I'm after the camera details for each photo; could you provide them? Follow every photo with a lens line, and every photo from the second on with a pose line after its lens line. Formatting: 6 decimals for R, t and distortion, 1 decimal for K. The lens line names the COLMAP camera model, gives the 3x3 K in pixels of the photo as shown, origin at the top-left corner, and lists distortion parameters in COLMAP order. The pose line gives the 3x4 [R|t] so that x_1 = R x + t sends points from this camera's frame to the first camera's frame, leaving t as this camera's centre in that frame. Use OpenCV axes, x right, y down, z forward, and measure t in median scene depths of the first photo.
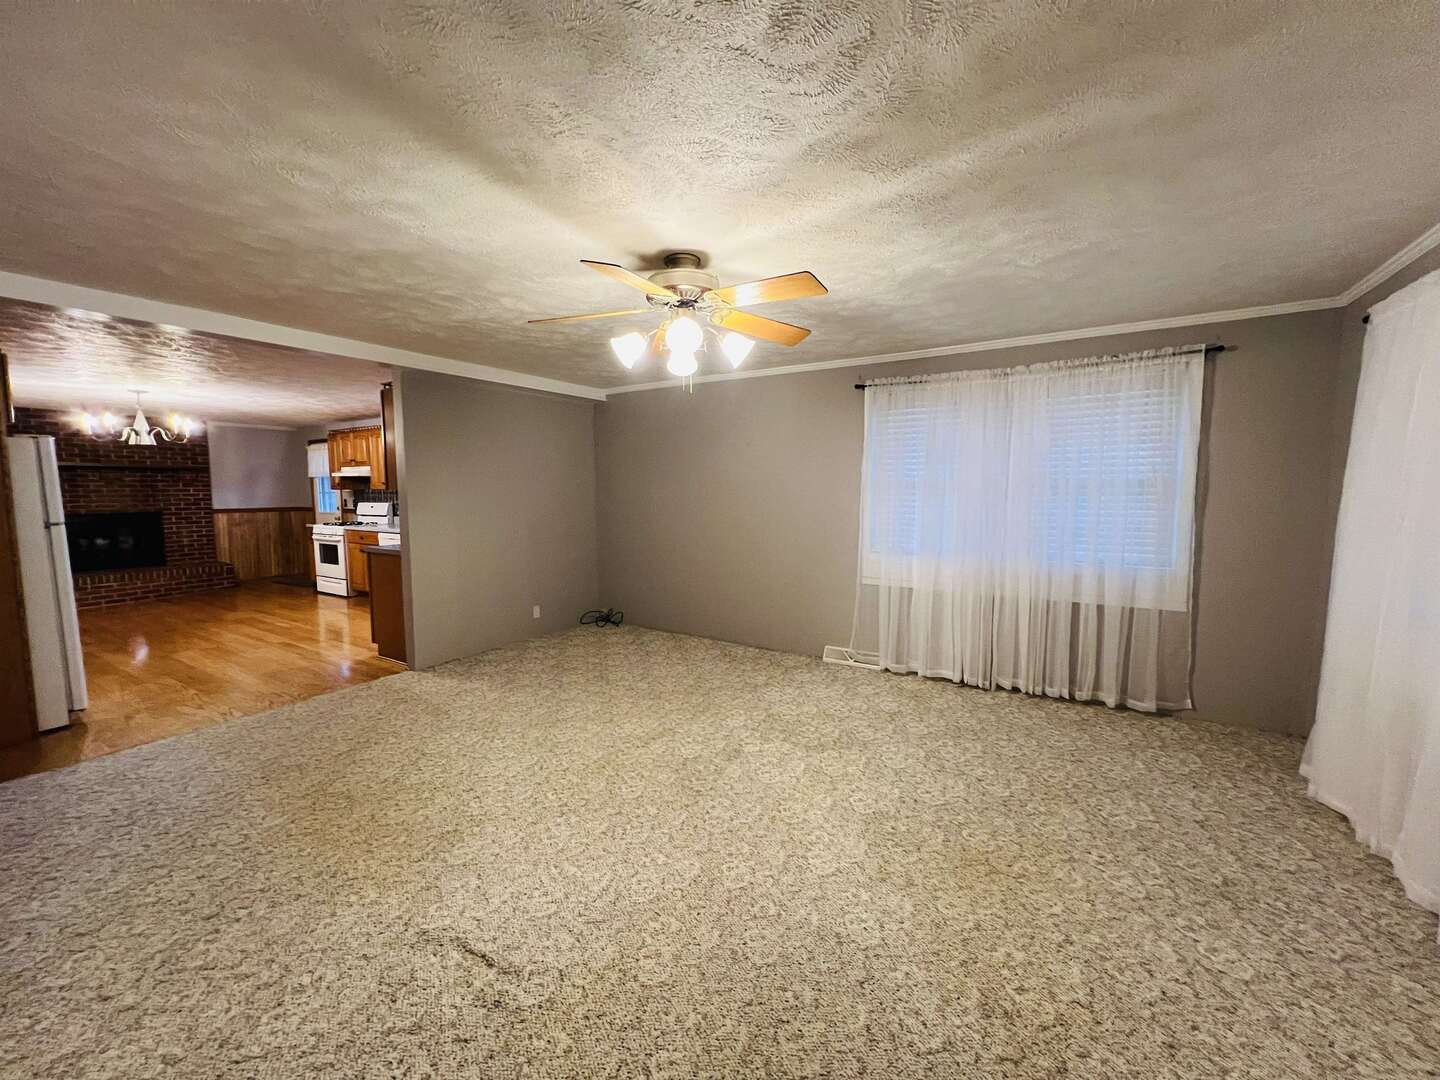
lens RADIAL K [[572.9, 0, 717.4], [0, 572.9, 535.4], [0, 0, 1]] dist [-0.001707, 0.000432]
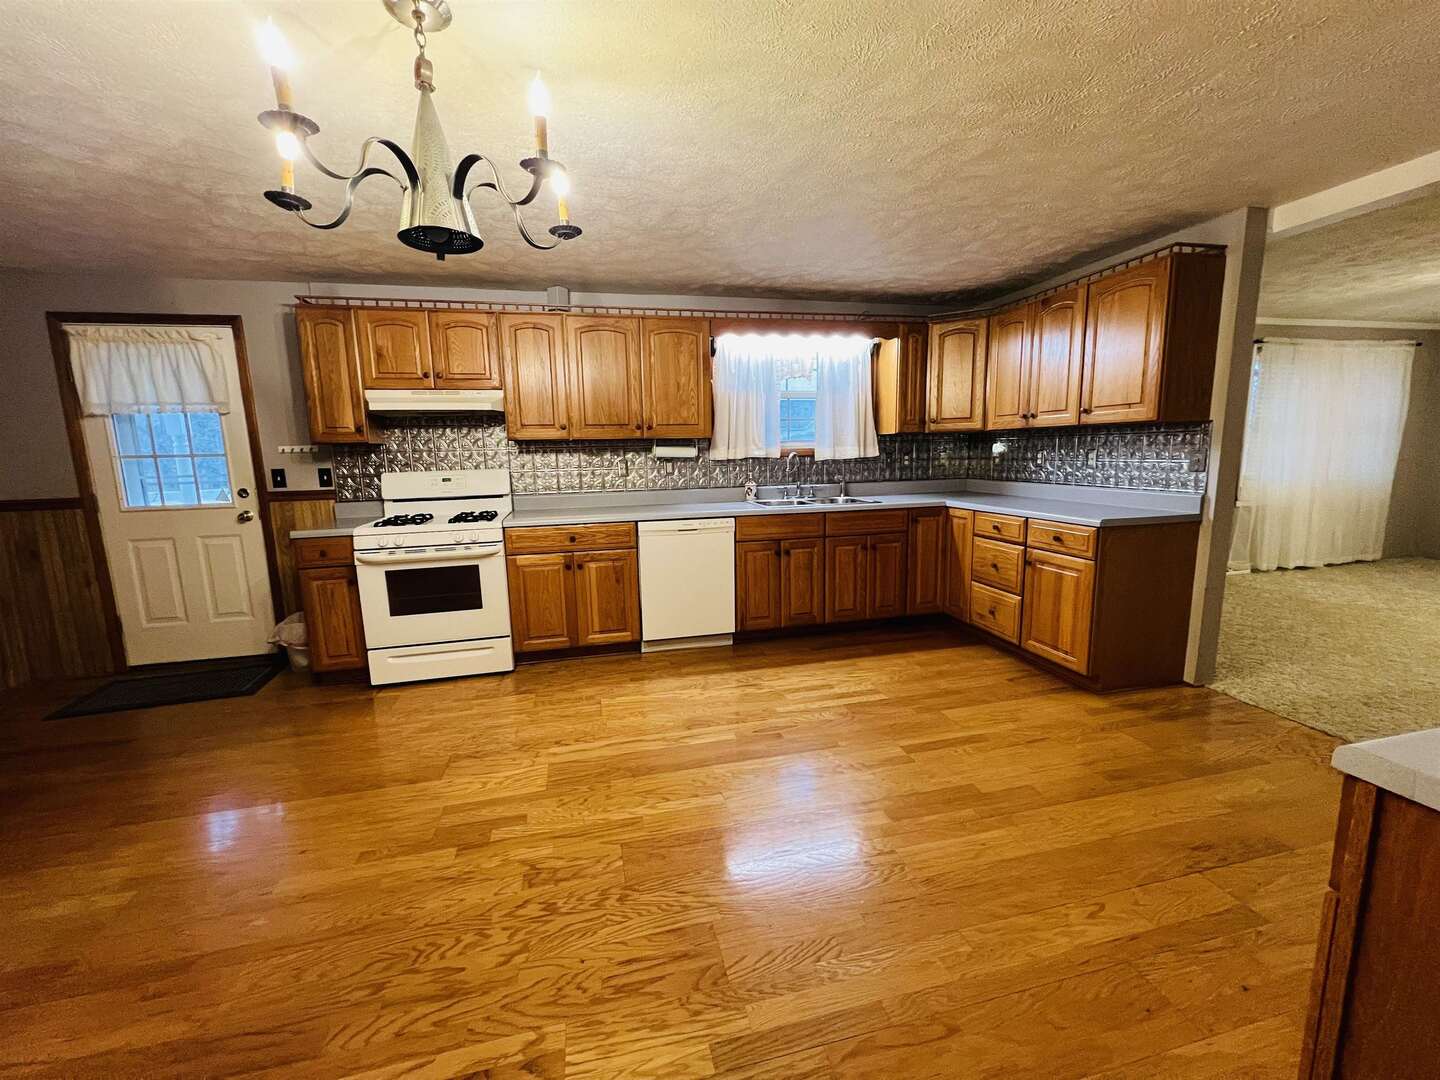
lens RADIAL K [[572.9, 0, 712.3], [0, 572.9, 537.1], [0, 0, 1]] dist [-0.001707, 0.000432]
pose [[0.706279, -0.118533, 0.697940, -0.834844], [0.079554, 0.992927, 0.088127, -0.029294], [-0.703450, -0.006718, 0.710713, 0.548621]]
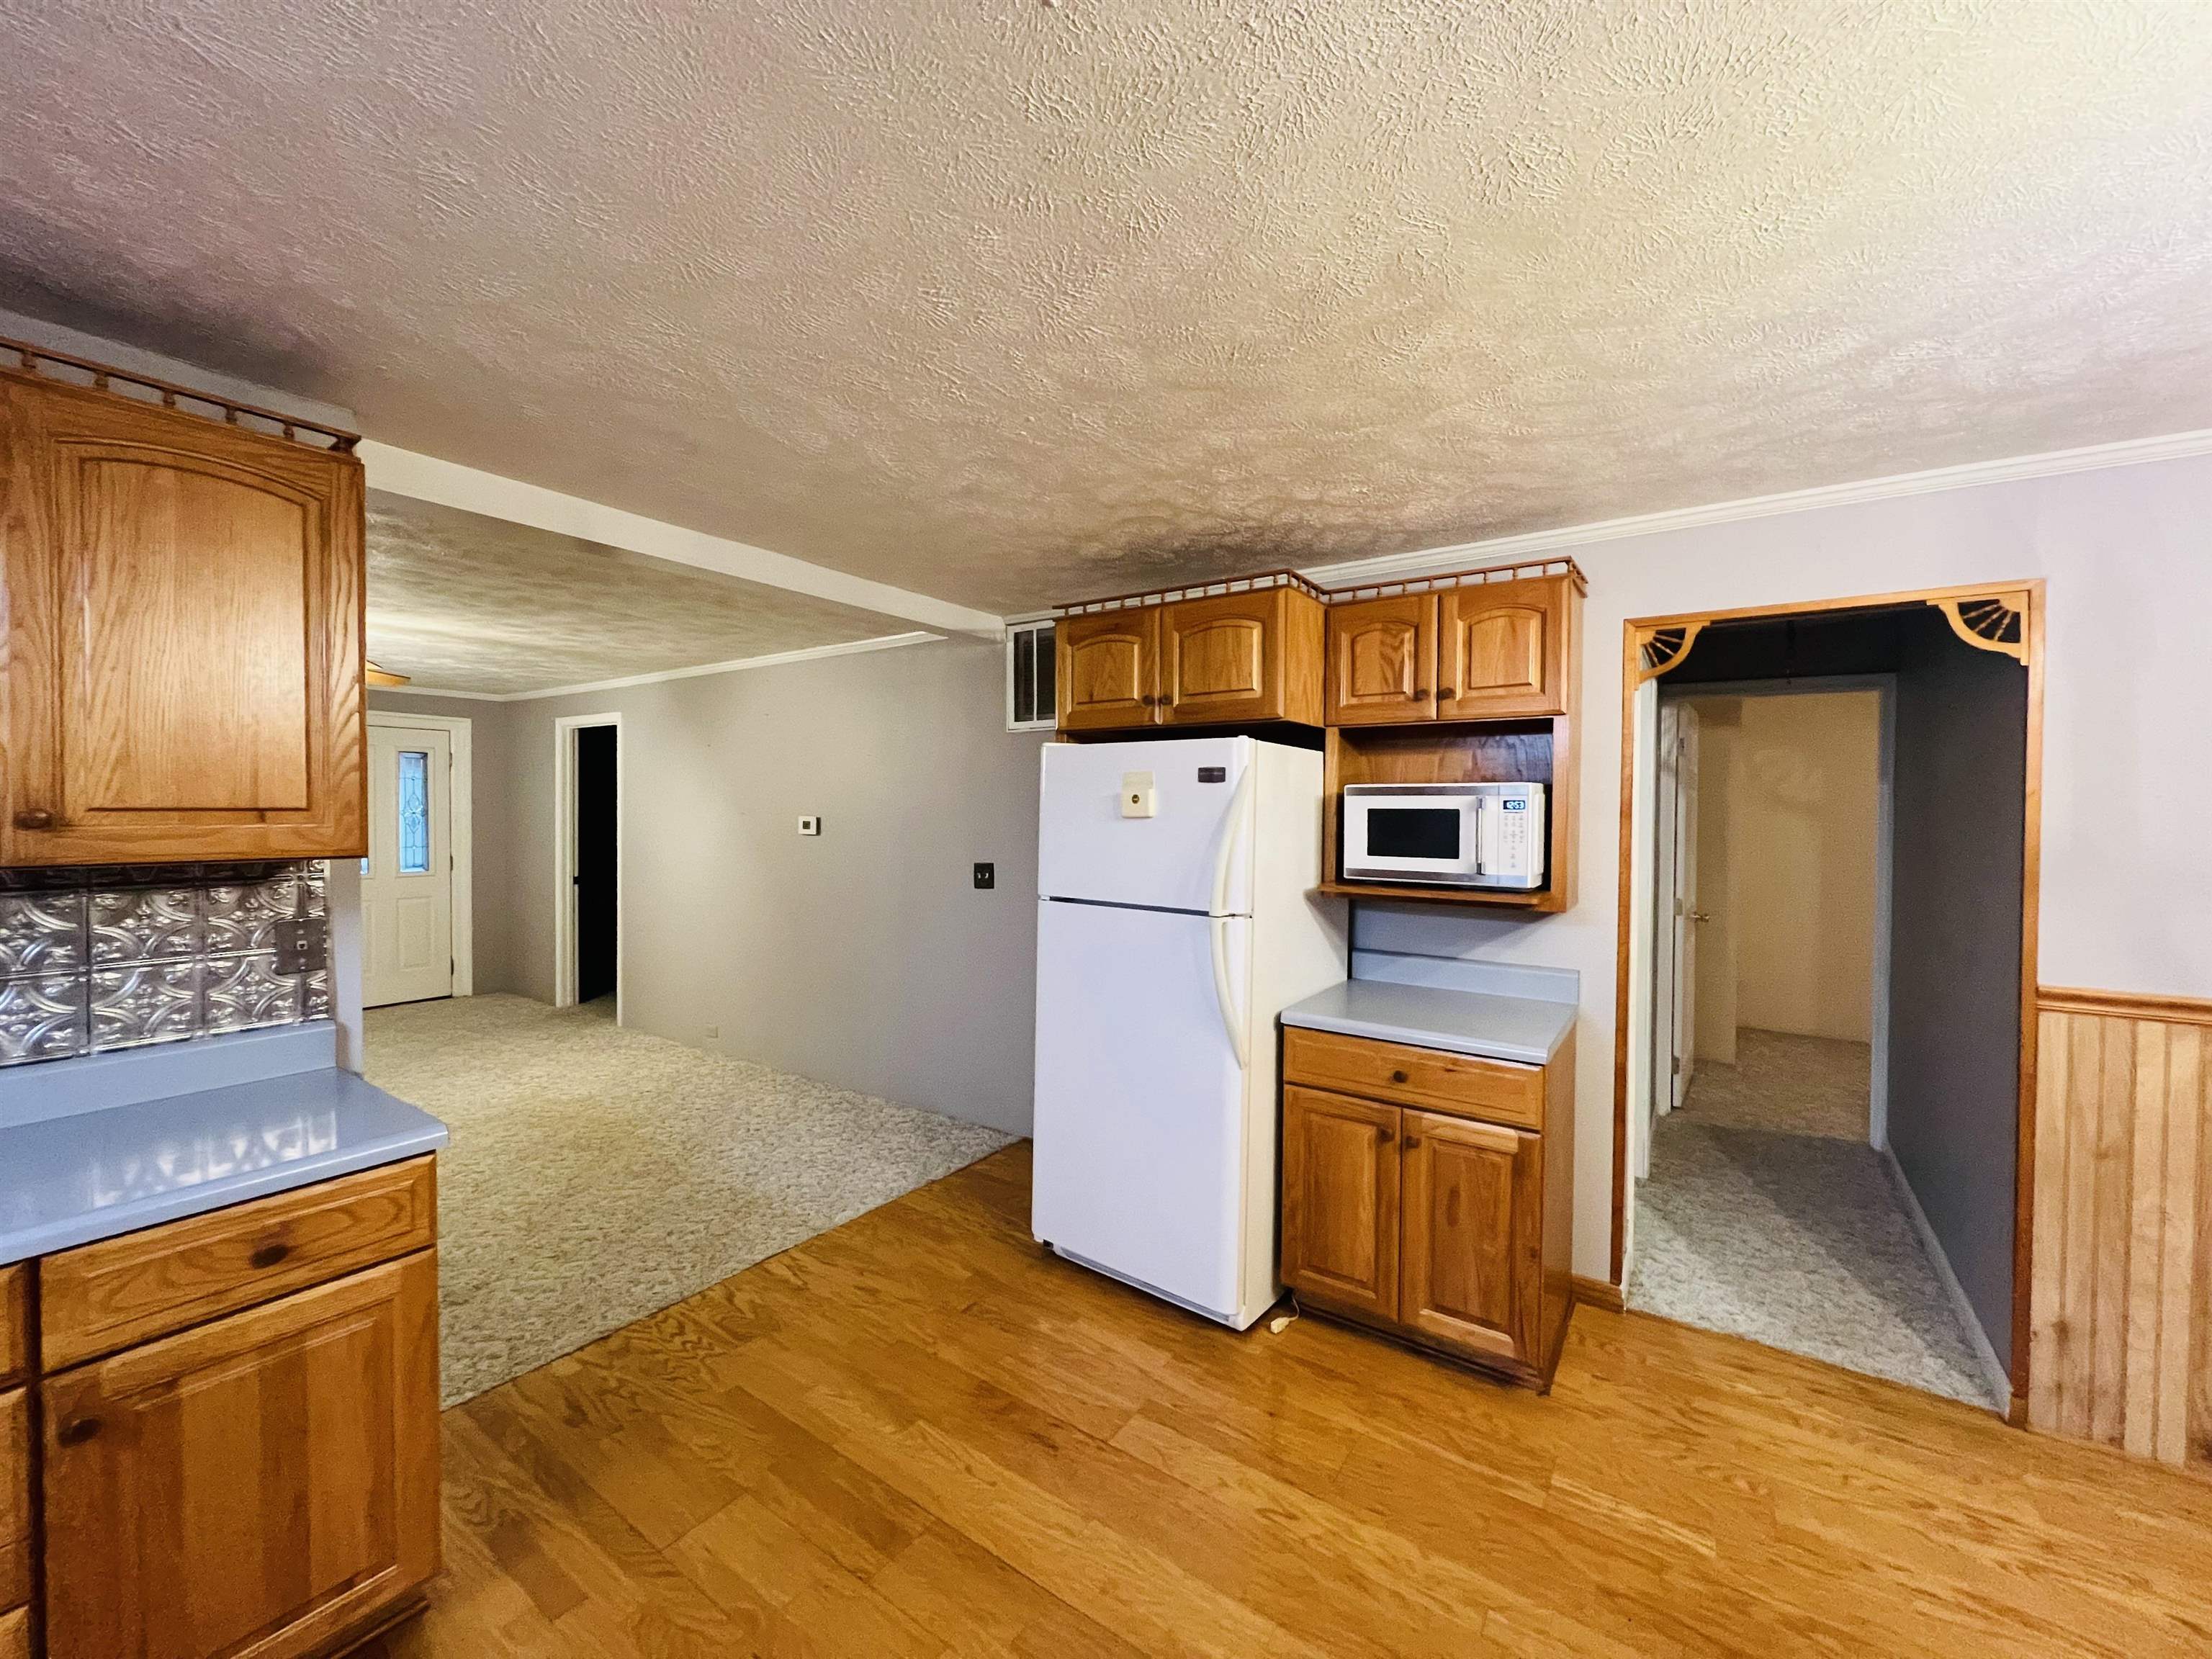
lens RADIAL K [[880.1, 0, 1098.6], [0, 880.1, 826.7], [0, 0, 1]] dist [-0.001707, 0.000432]
pose [[-0.998743, -0.003942, 0.049972, -0.559125], [0.001313, 0.994503, 0.104697, -0.080673], [-0.050110, 0.104631, -0.993248, 0.830152]]
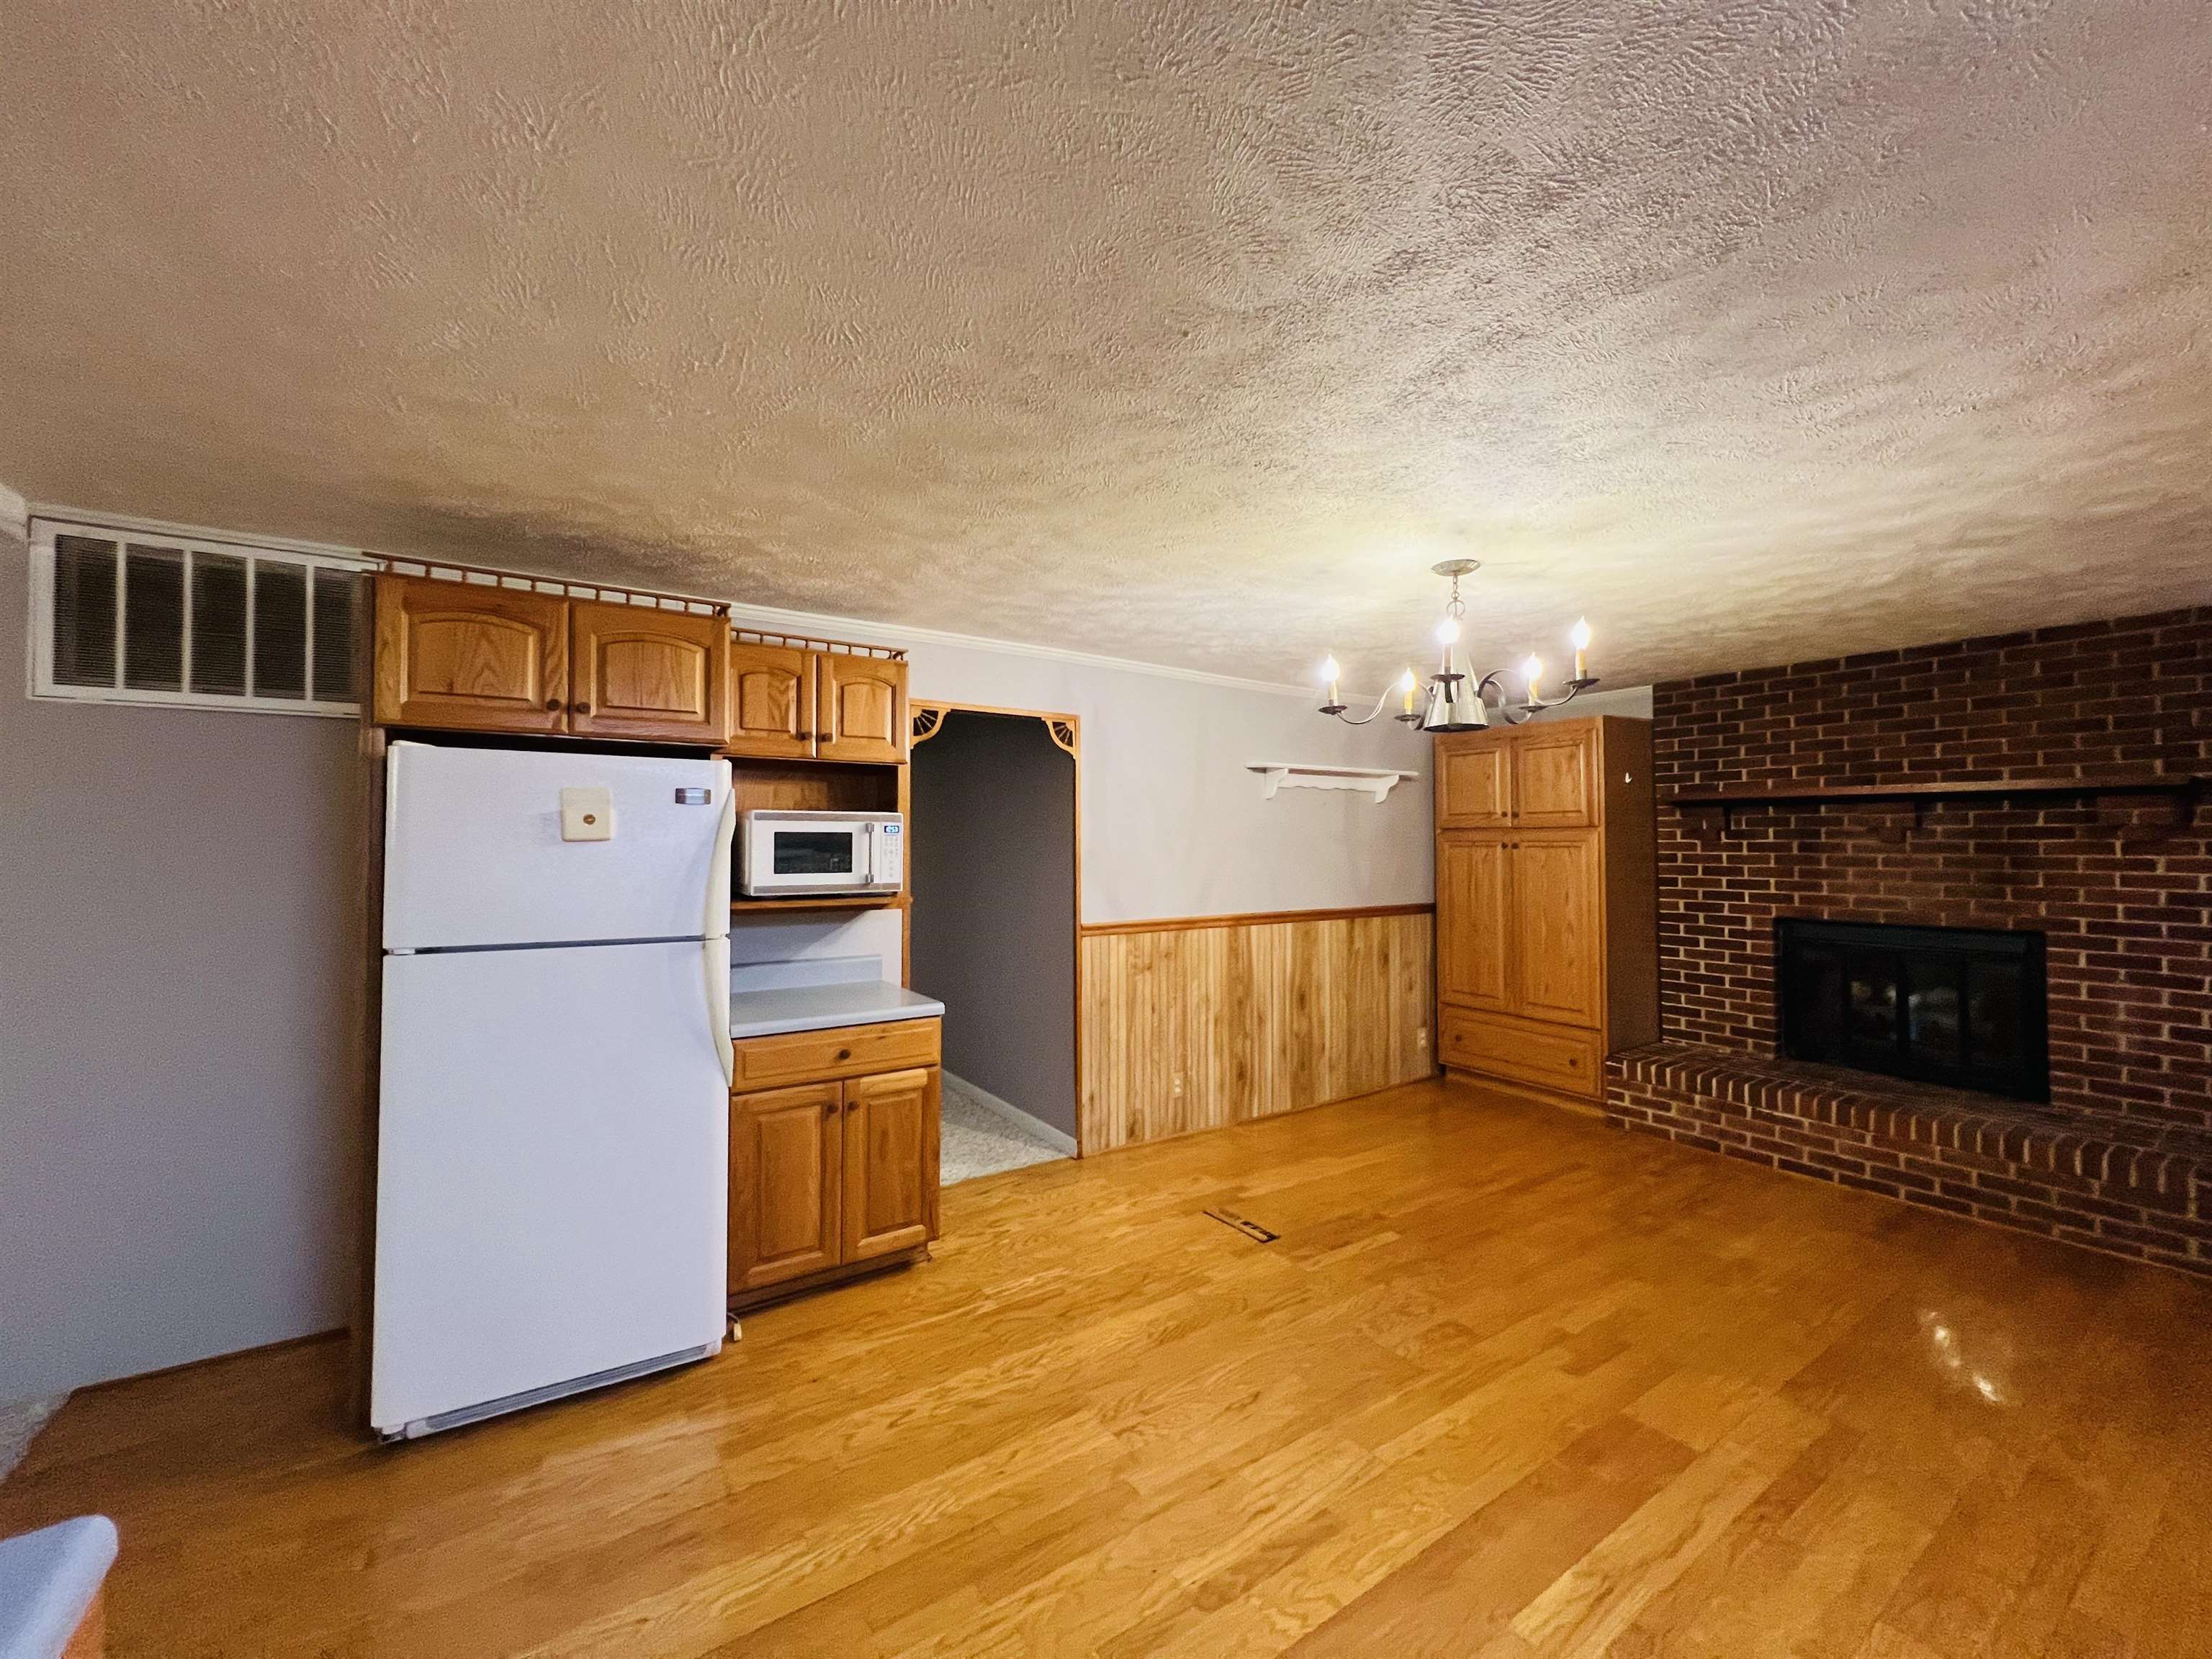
lens RADIAL K [[880.1, 0, 1098.9], [0, 880.1, 822.1], [0, 0, 1]] dist [-0.001707, 0.000432]
pose [[-0.407861, -0.018248, -0.912862, -0.347547], [-0.076913, 0.996933, 0.014435, -0.072068], [0.909799, 0.076098, -0.408014, 0.767537]]
